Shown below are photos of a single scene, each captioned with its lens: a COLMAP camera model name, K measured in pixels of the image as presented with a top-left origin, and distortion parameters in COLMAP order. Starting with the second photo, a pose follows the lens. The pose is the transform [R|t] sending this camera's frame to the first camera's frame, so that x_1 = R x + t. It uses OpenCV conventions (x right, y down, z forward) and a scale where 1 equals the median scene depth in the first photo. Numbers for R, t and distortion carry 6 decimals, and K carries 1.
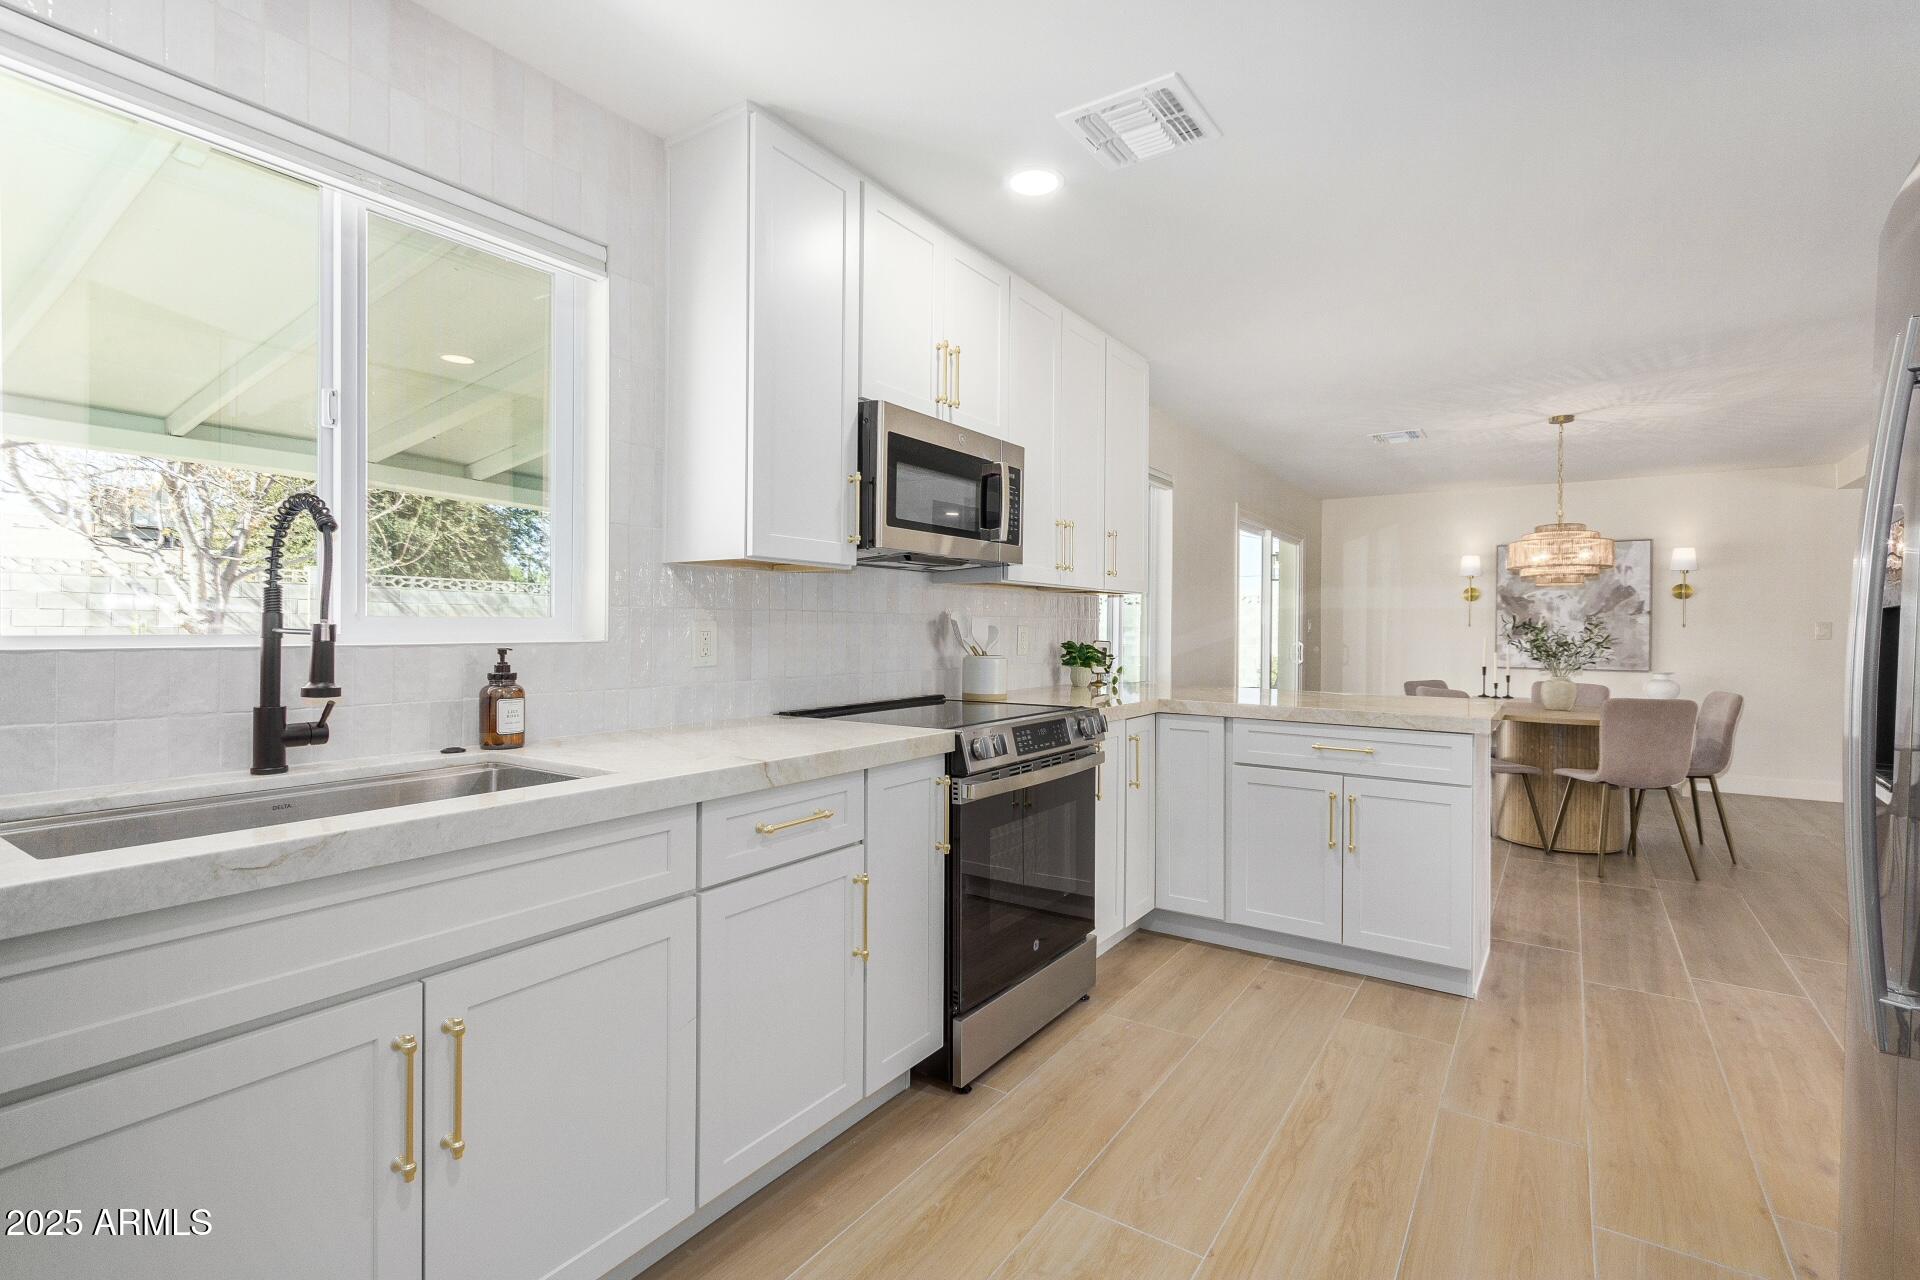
lens RADIAL K [[882.7, 0, 970.9], [0, 882.7, 631.1], [0, 0, 1]] dist [0.007406, -0.000475]
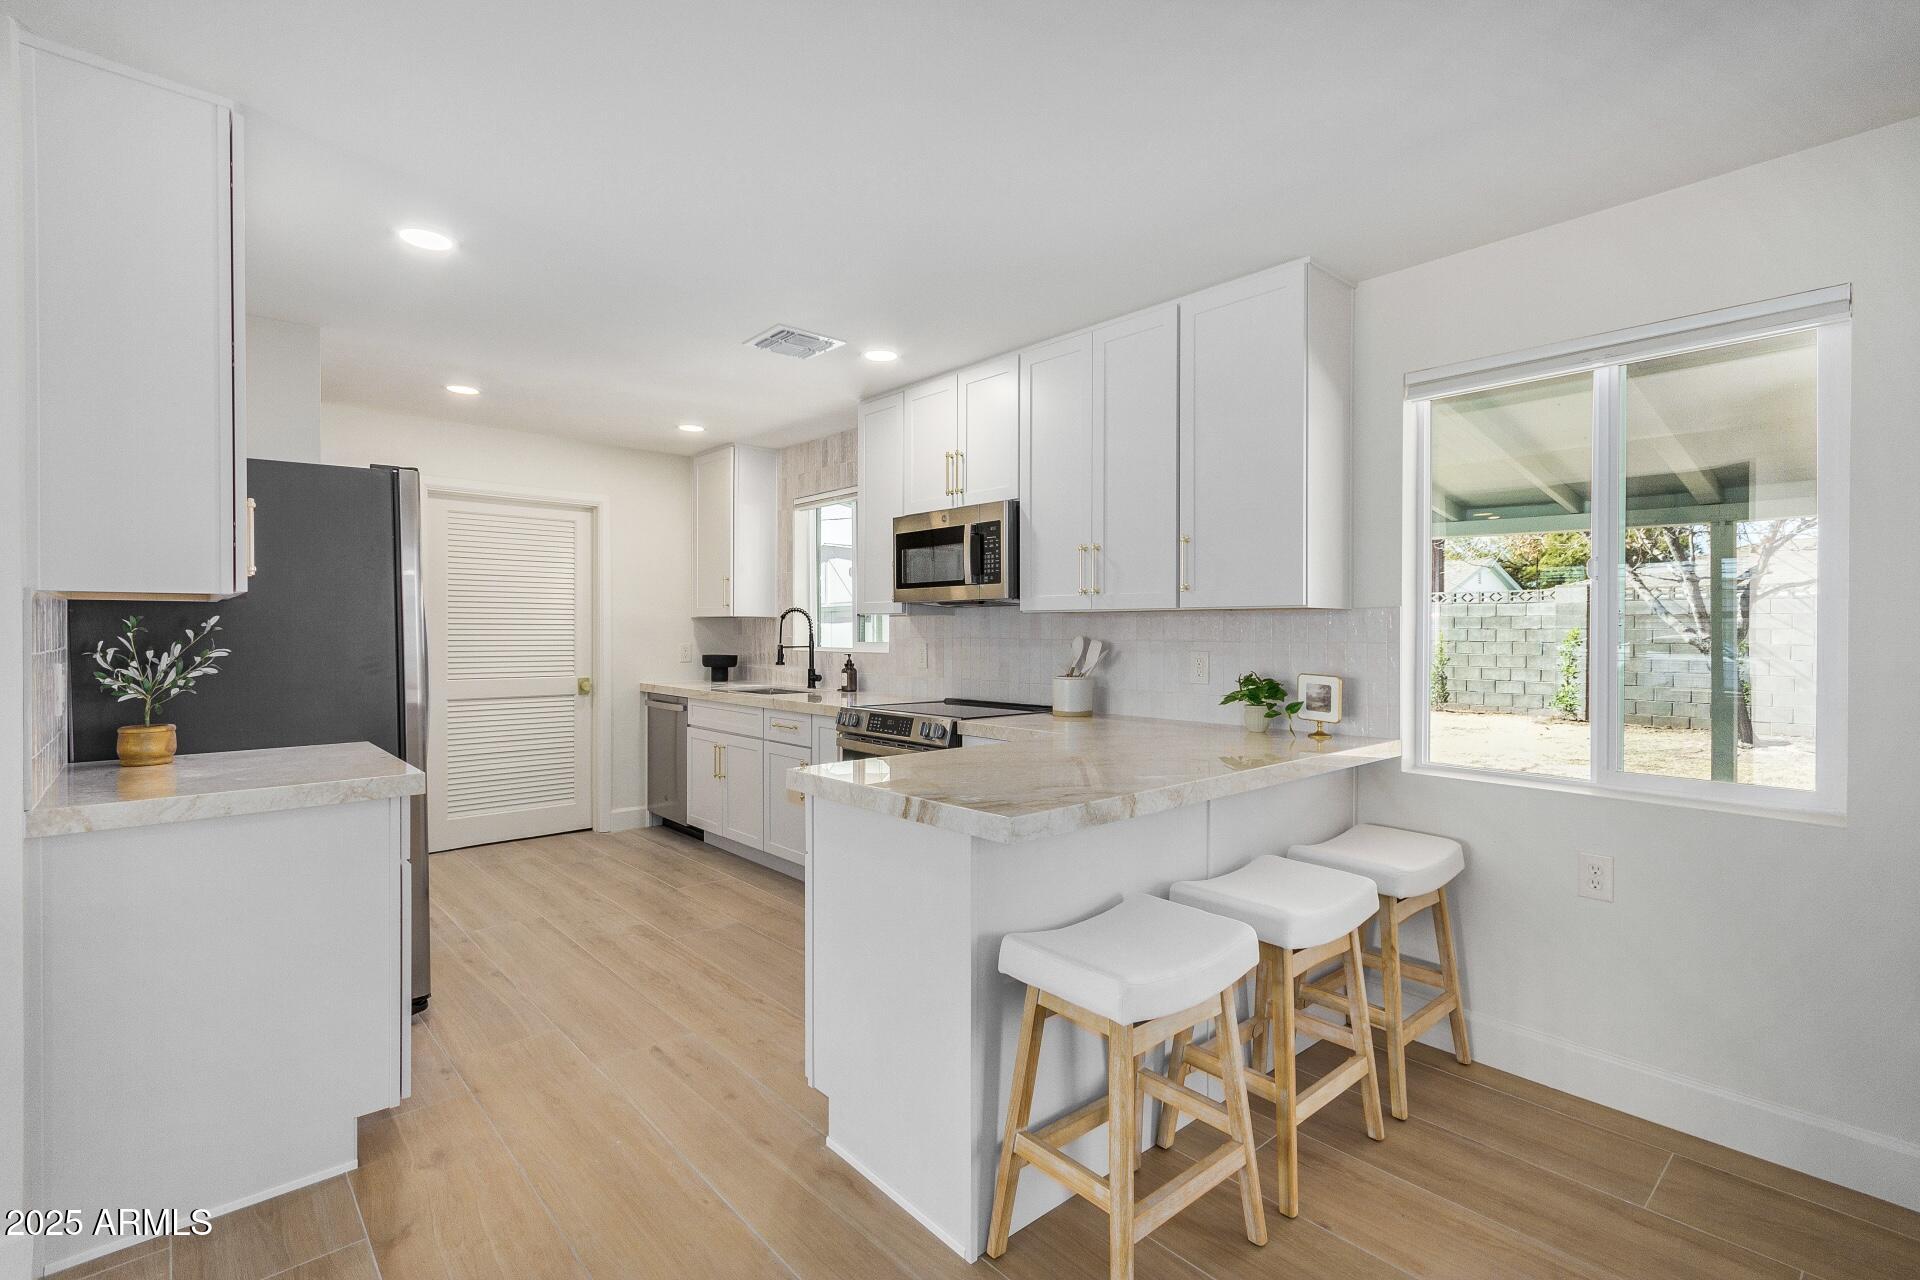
lens RADIAL K [[882.7, 0, 970.9], [0, 882.7, 631.1], [0, 0, 1]] dist [0.007406, -0.000475]
pose [[-0.239664, -0.008282, -0.970821, 1.258989], [-0.009749, 0.999934, -0.006123, -0.023878], [0.970807, 0.007997, -0.239729, 1.273019]]
